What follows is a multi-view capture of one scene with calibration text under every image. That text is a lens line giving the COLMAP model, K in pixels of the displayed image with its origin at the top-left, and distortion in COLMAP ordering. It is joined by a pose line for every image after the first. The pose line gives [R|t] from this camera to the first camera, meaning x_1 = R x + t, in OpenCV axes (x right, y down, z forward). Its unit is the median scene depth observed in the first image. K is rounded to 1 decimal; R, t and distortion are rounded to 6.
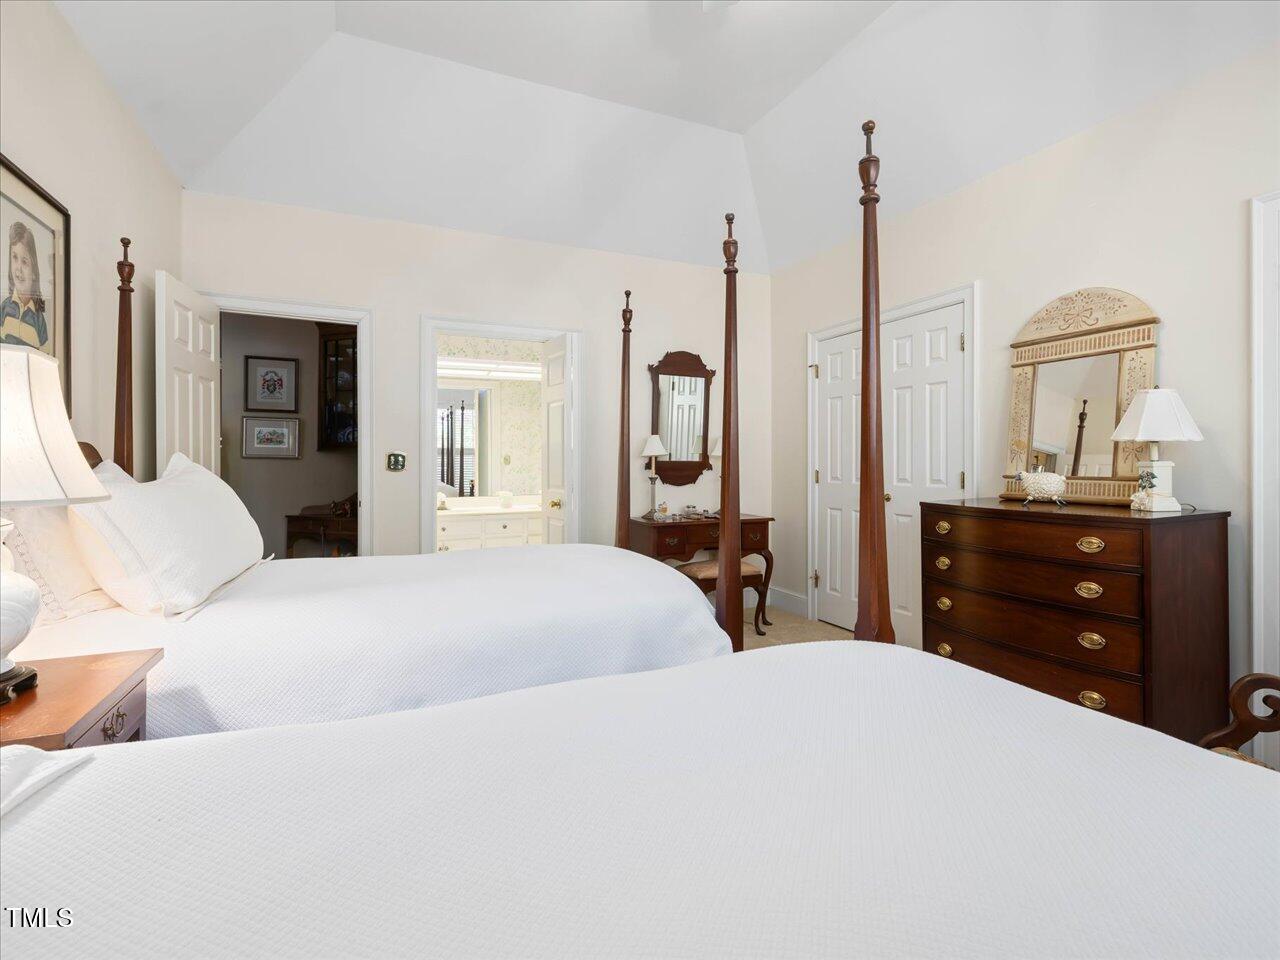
lens RADIAL K [[608.3, 0, 652.1], [0, 608.3, 477.4], [0, 0, 1]] dist [-0.000310, 0.000260]
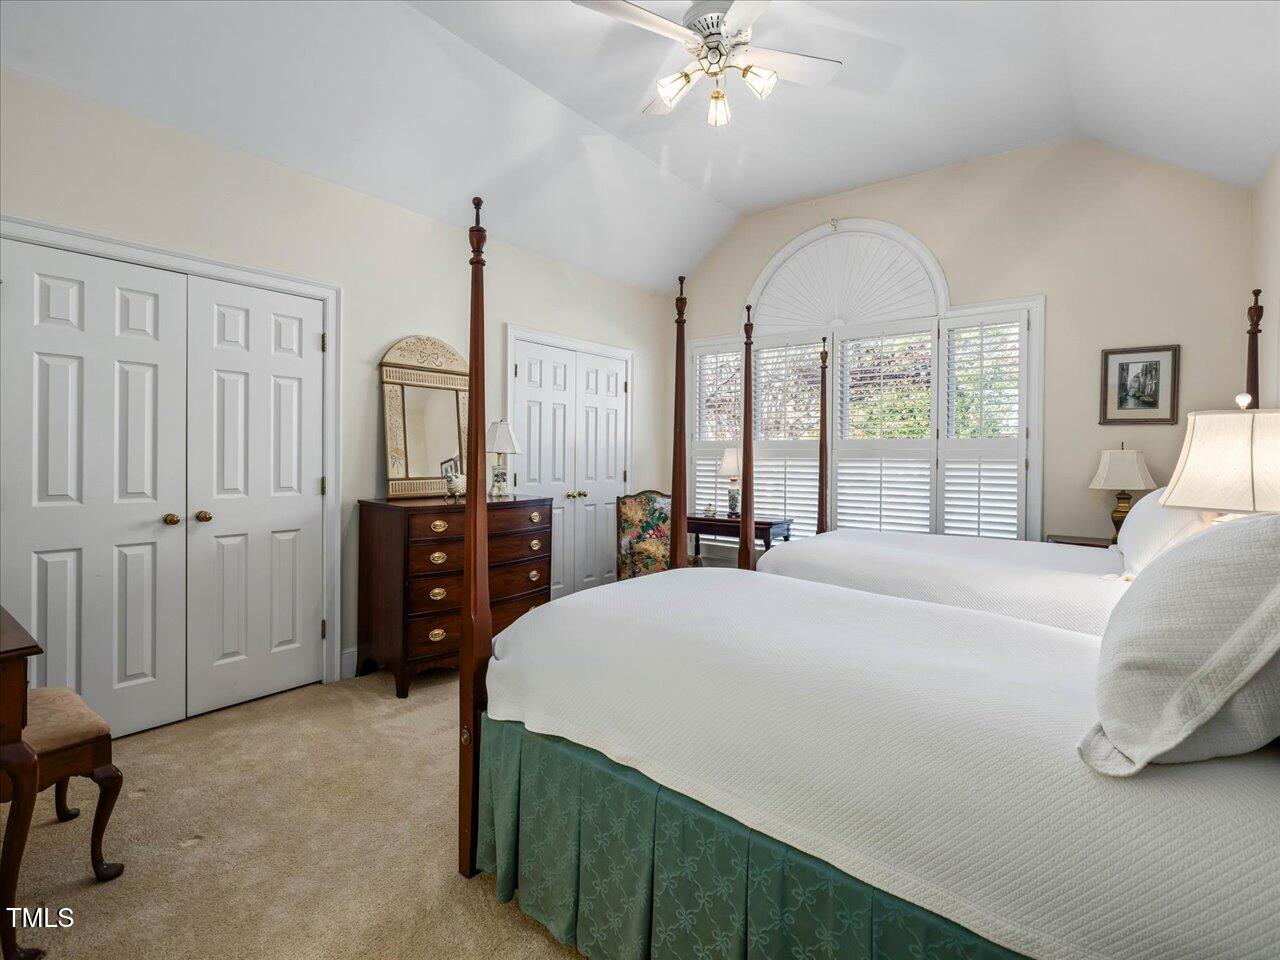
lens RADIAL K [[608.3, 0, 652.1], [0, 608.3, 477.4], [0, 0, 1]] dist [-0.000310, 0.000260]
pose [[-0.451320, -0.021912, 0.892093, -0.694044], [0.023158, 0.999074, 0.036256, -0.037900], [-0.892062, 0.037023, -0.450394, 1.156615]]
